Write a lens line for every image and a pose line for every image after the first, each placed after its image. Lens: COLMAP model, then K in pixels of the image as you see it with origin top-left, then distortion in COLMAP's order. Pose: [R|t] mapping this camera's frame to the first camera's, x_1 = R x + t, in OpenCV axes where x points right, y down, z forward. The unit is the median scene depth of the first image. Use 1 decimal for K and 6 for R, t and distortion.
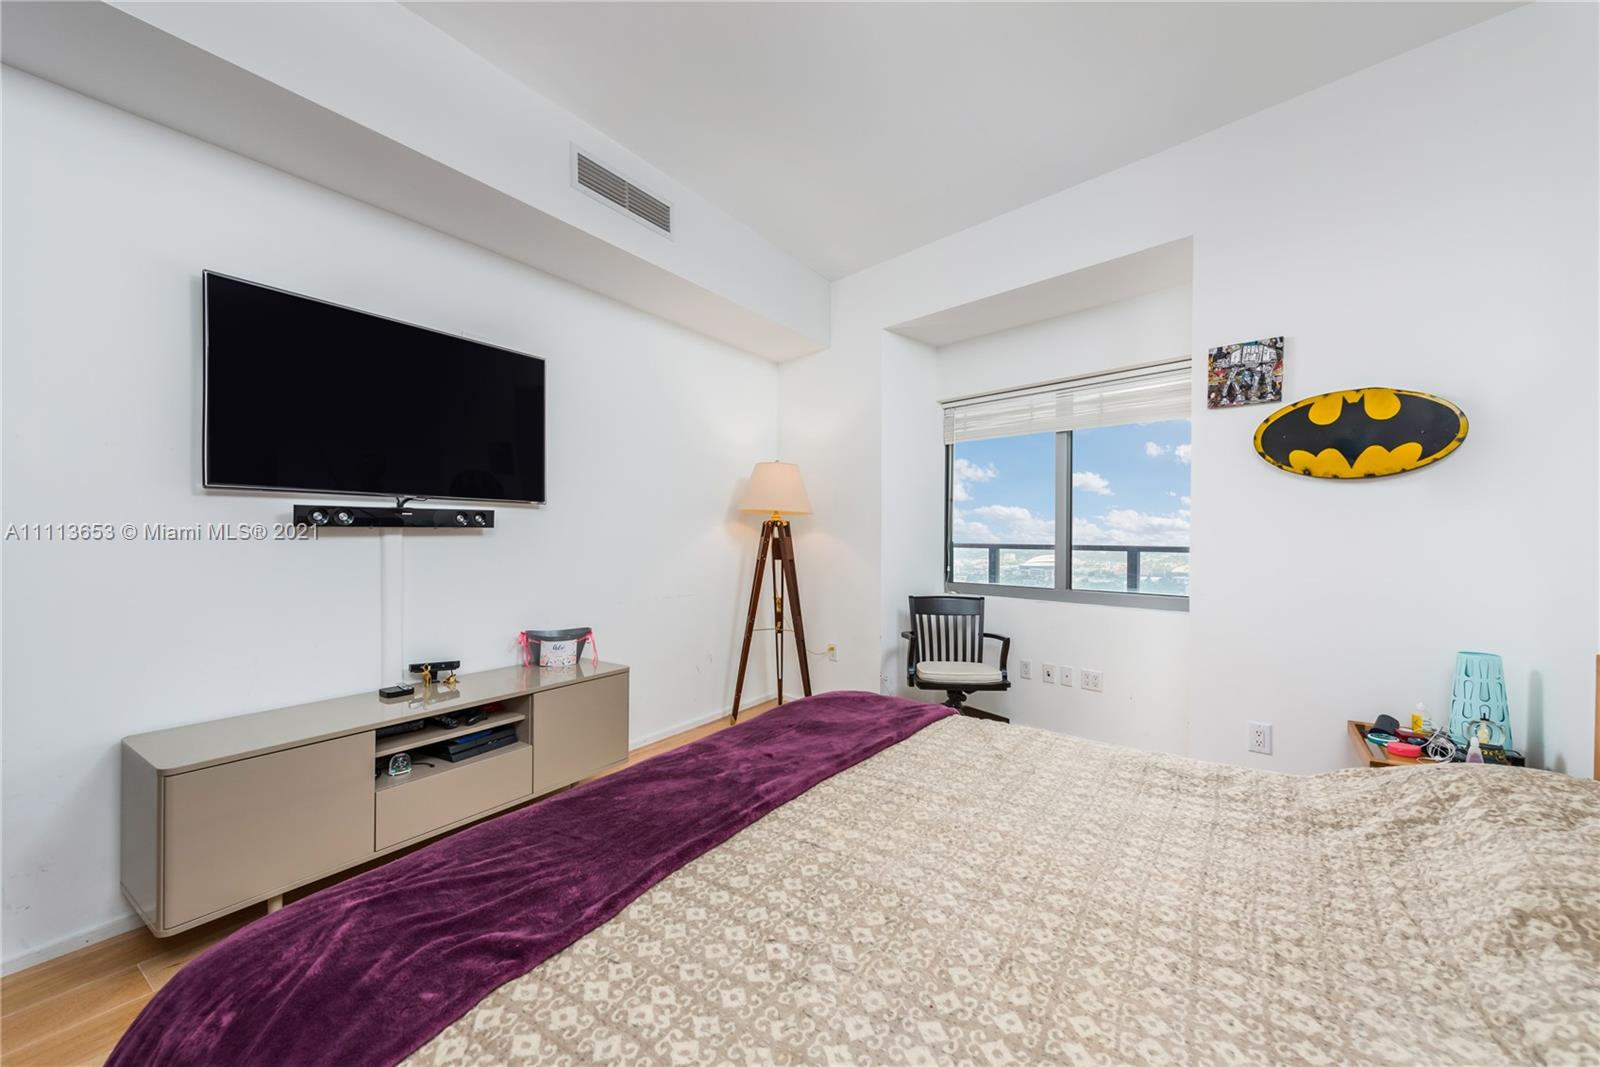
lens RADIAL K [[629.4, 0, 800.0], [0, 629.4, 533.5], [0, 0, 1]] dist [-0.001118, -0.000242]
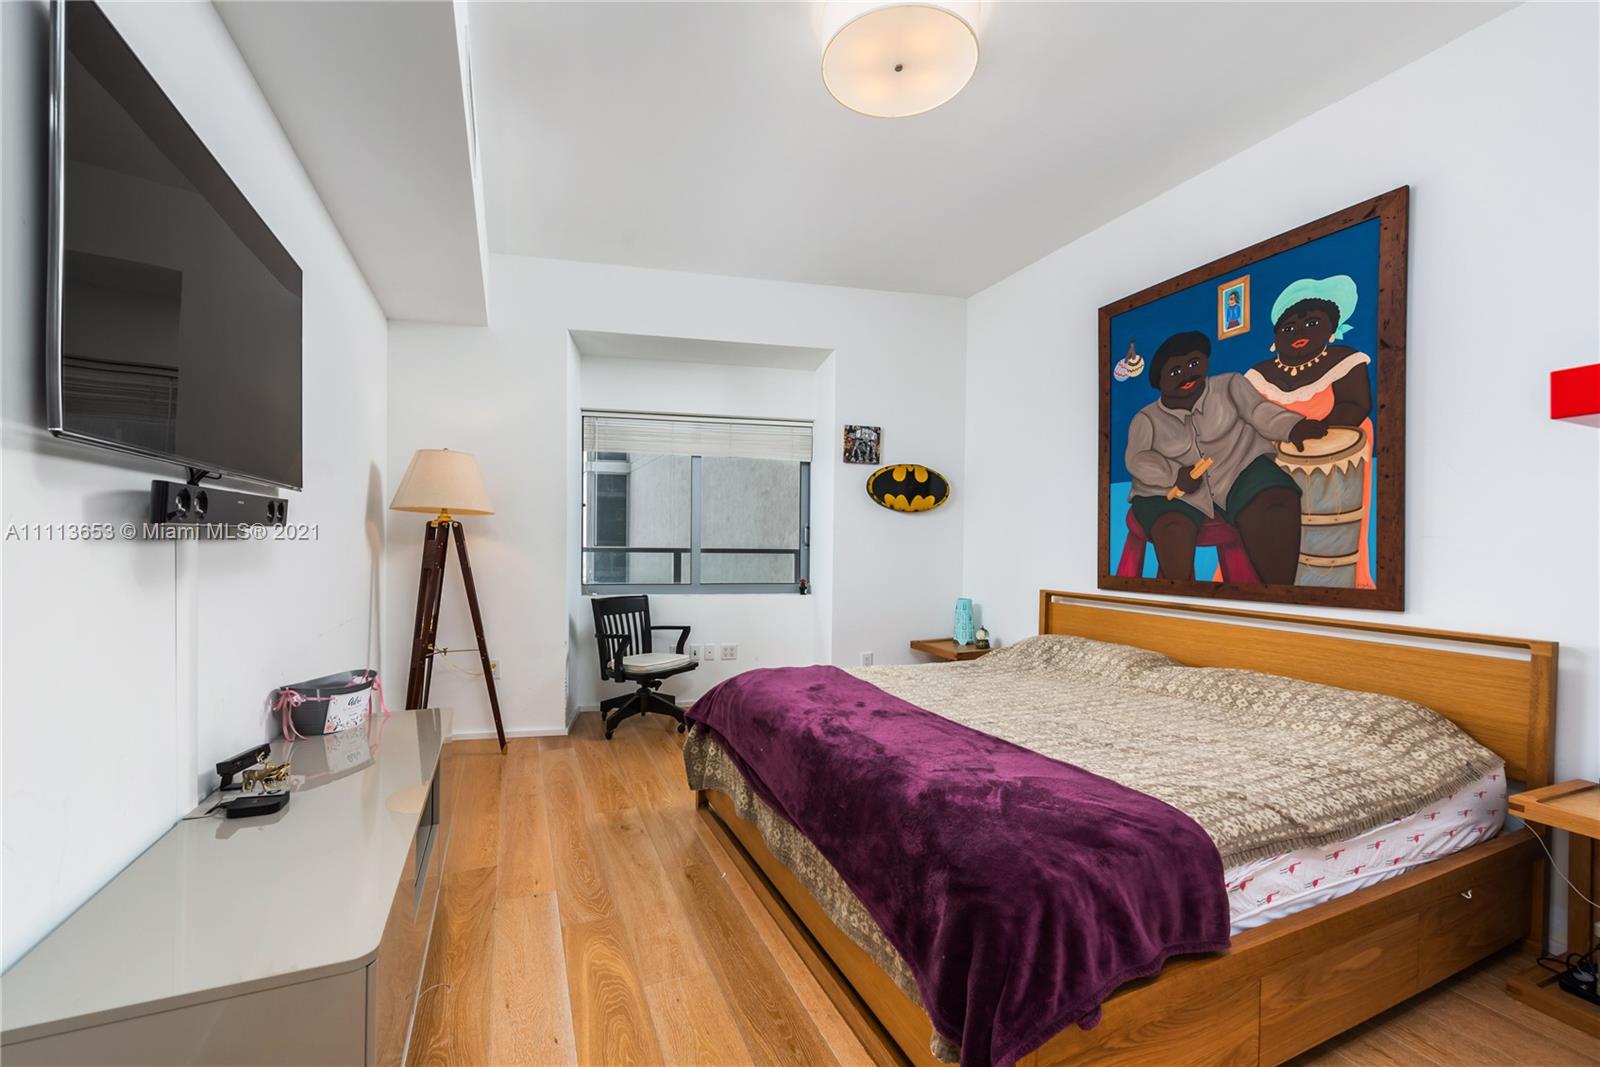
lens RADIAL K [[651.1, 0, 800.0], [0, 651.1, 533.5], [0, 0, 1]] dist [0.000201, -0.000047]
pose [[0.525391, 0.013092, 0.850760, -0.854292], [-0.011951, 0.999897, -0.008007, -0.003883], [-0.850777, -0.005960, 0.525493, 0.240080]]
